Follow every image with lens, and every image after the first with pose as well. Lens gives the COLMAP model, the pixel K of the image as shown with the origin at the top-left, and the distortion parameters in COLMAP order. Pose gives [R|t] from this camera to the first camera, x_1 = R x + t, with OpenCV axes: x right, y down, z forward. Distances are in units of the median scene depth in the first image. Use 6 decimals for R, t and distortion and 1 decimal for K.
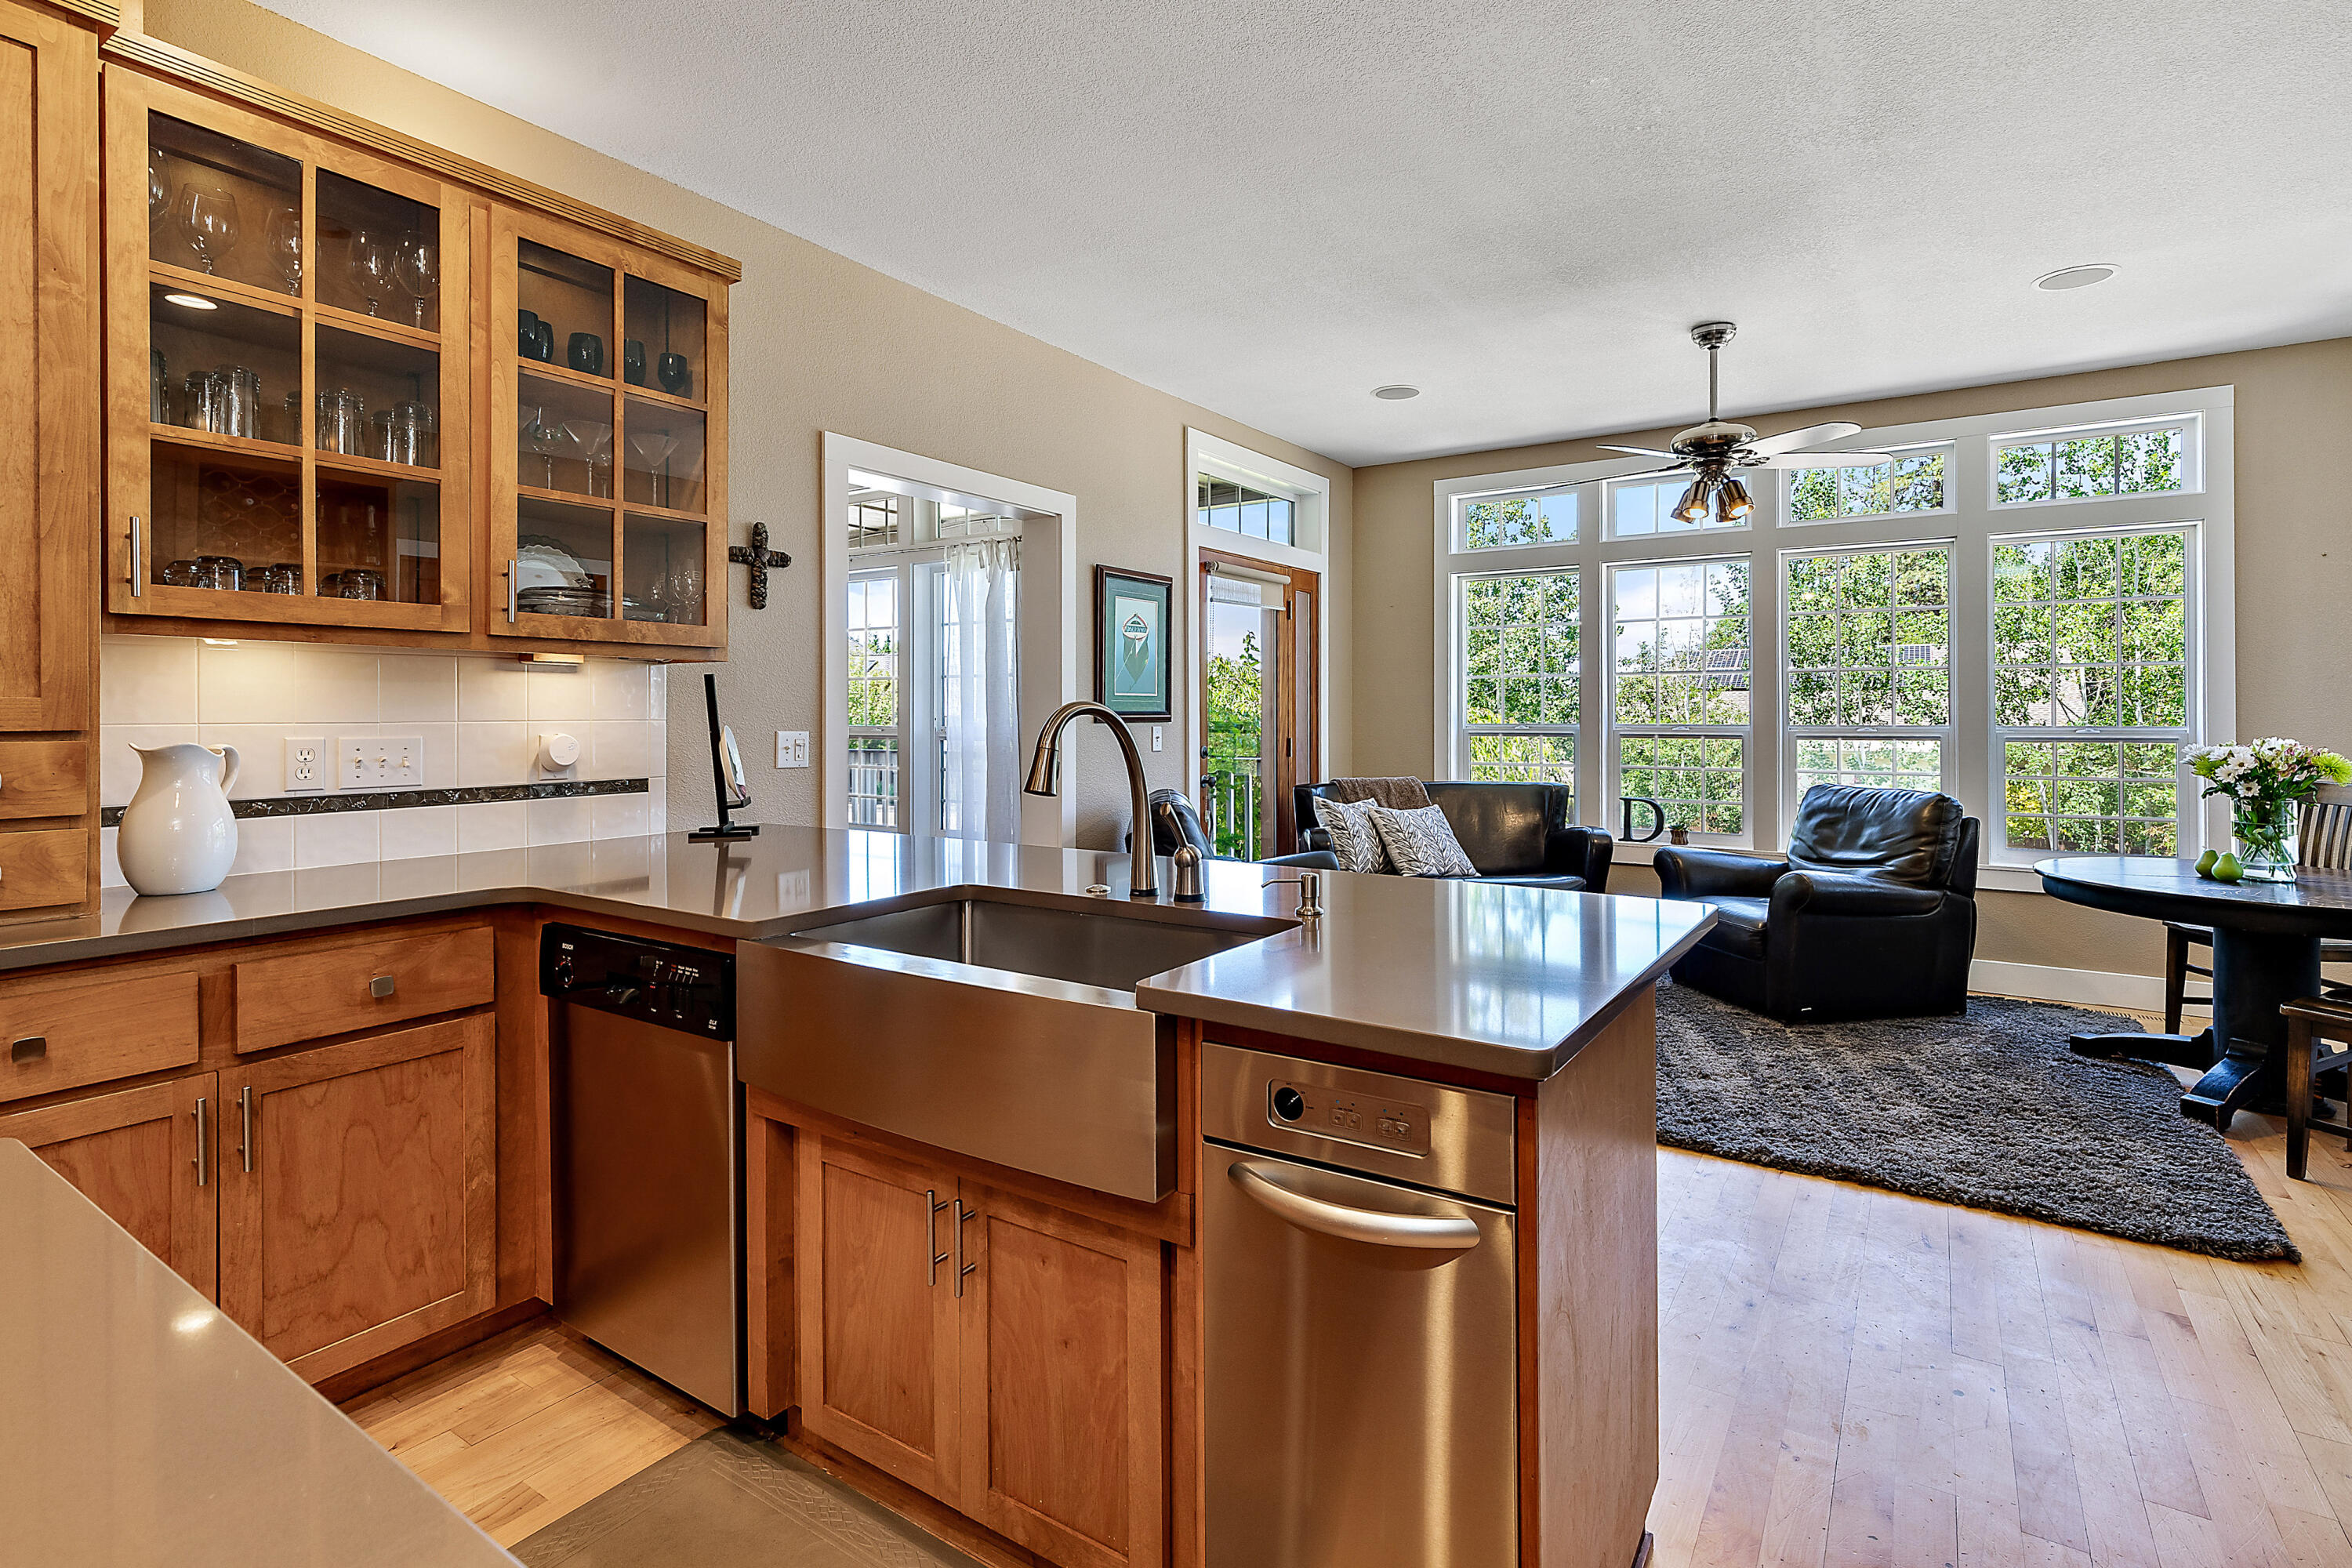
lens RADIAL K [[1111.9, 0, 1206.2], [0, 1111.9, 712.6], [0, 0, 1]] dist [0.008052, -0.000780]
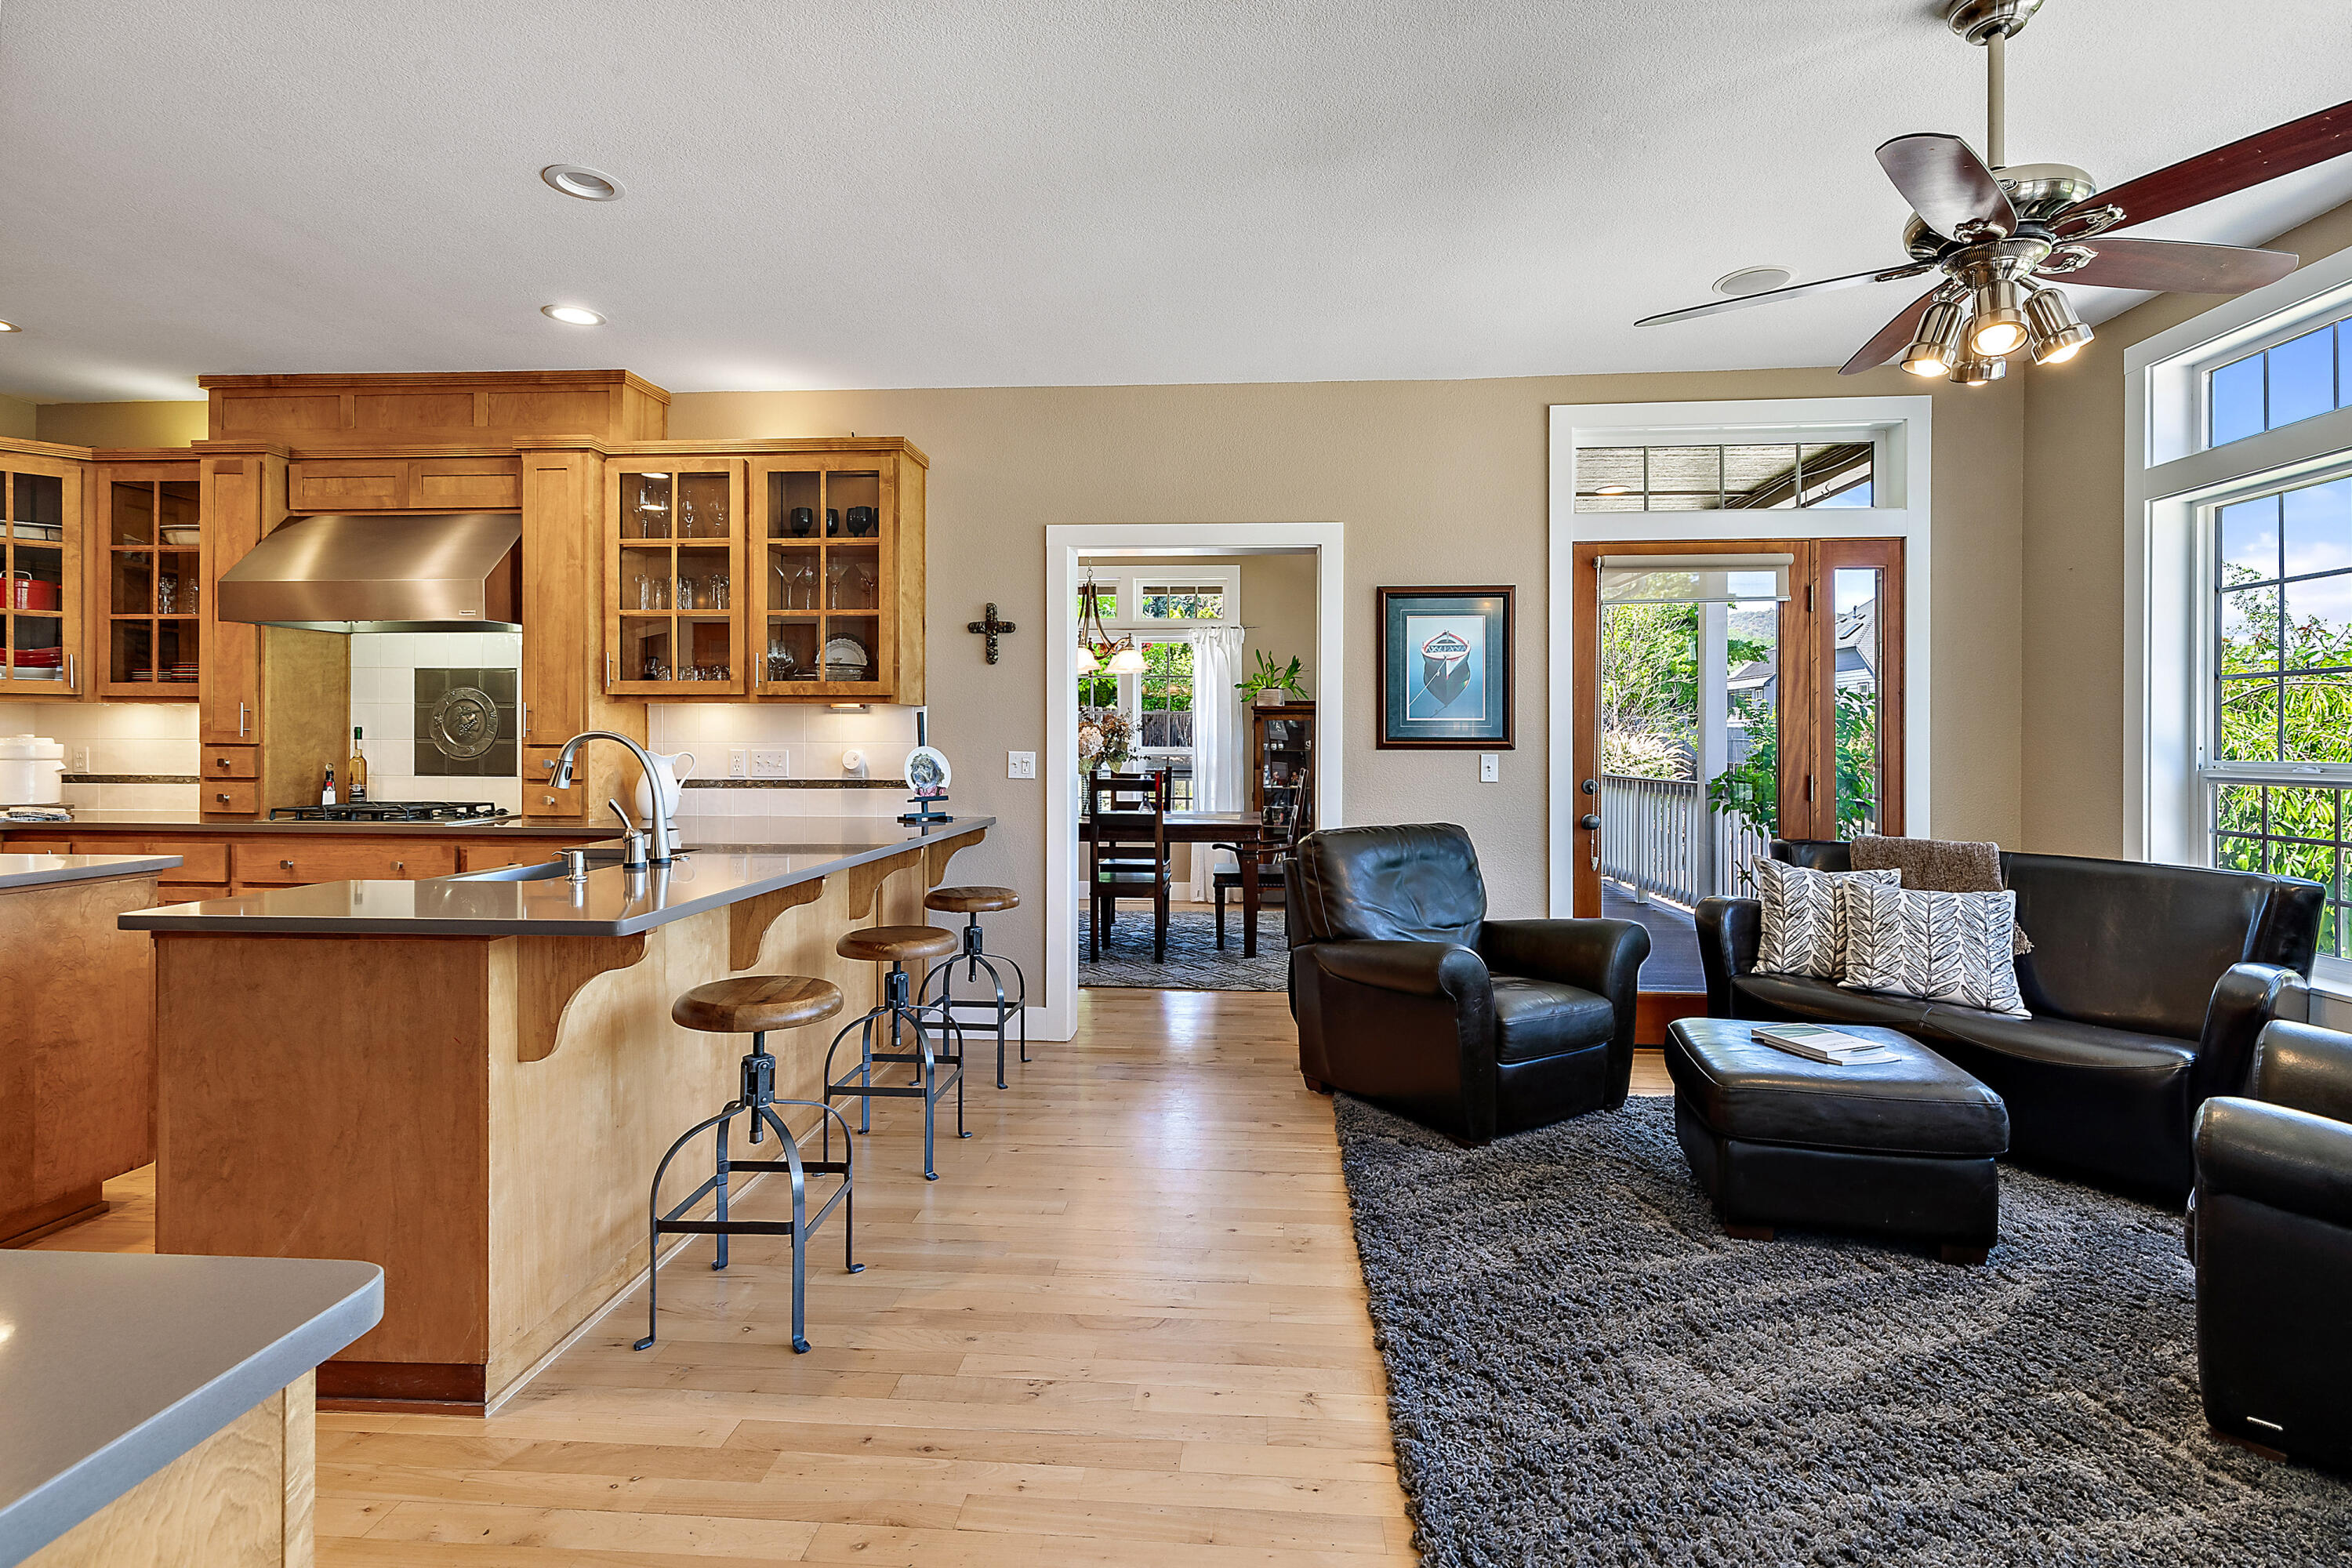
lens RADIAL K [[1086.7, 0, 1183.3], [0, 1086.7, 734.8], [0, 0, 1]] dist [0.007563, -0.000226]
pose [[0.485442, -0.001382, -0.874268, 0.712540], [-0.002180, 0.999994, -0.002792, -0.000636], [0.874266, 0.003262, 0.485436, 0.425452]]
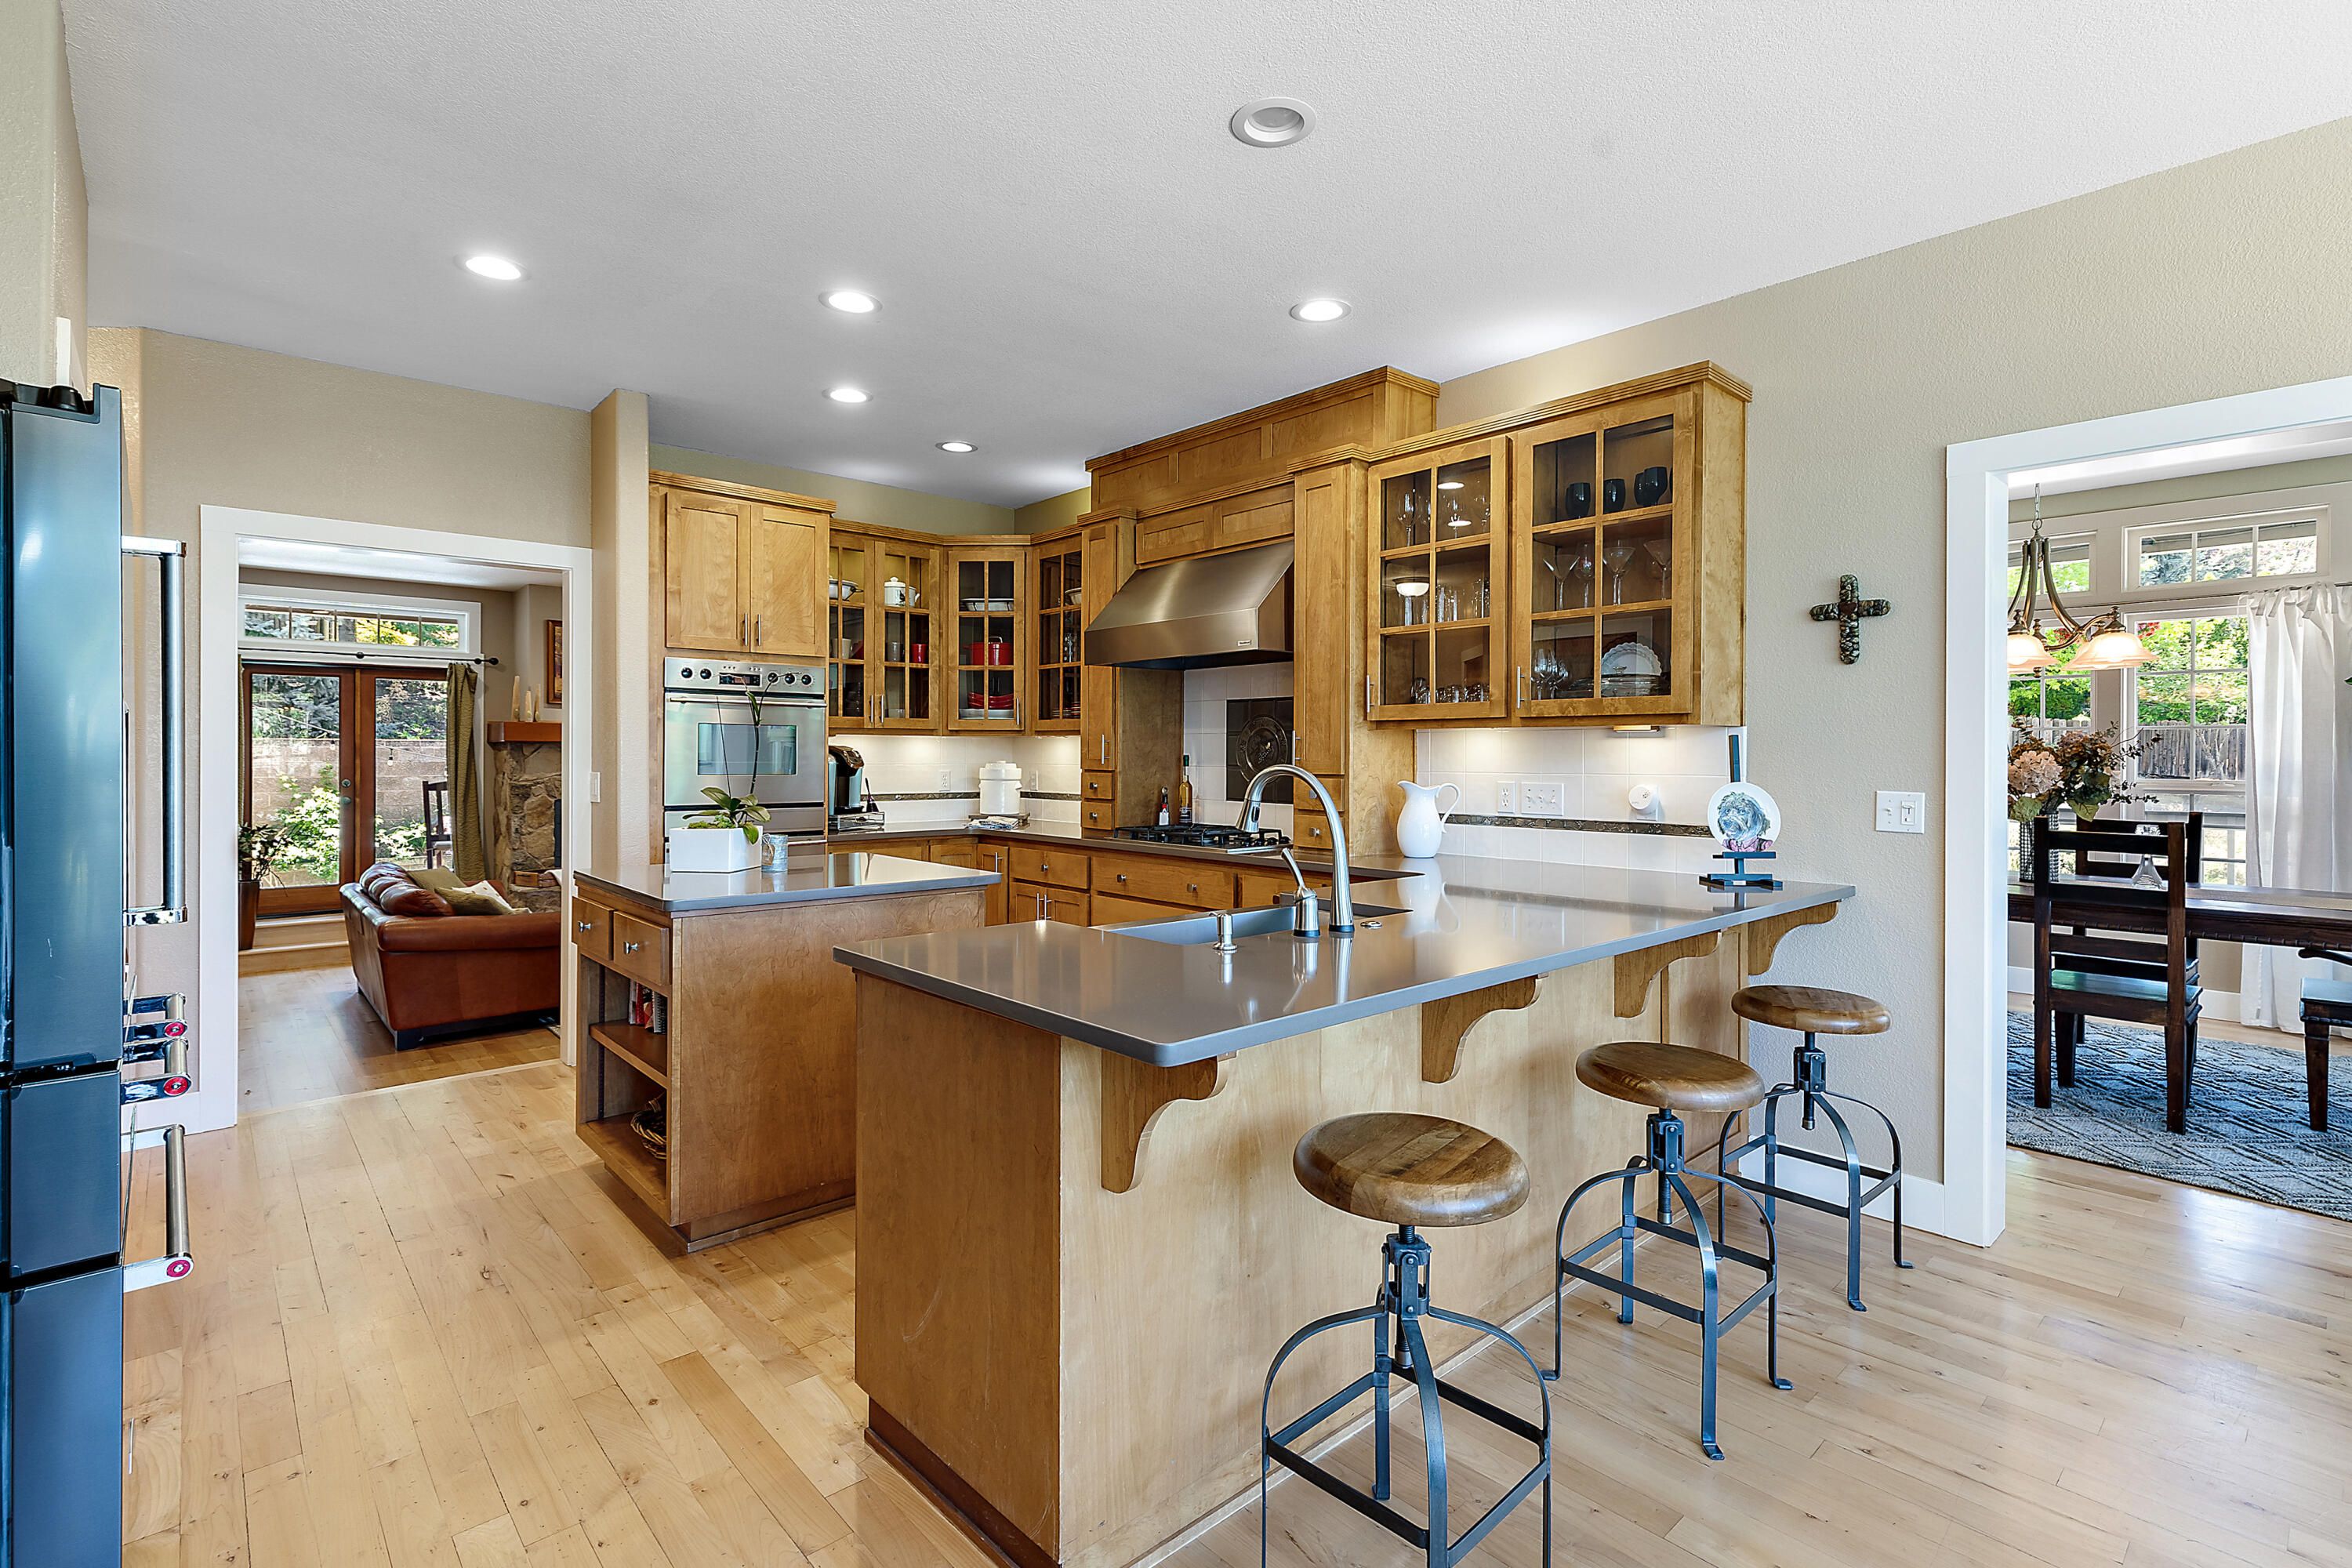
lens RADIAL K [[1077.1, 0, 1182.9], [0, 1077.1, 759.9], [0, 0, 1]] dist [0.007880, -0.000297]
pose [[-0.249238, 0.003404, -0.968436, 0.507986], [-0.003294, 0.999985, 0.004363, -0.009454], [0.968437, 0.004278, -0.249223, 0.525085]]
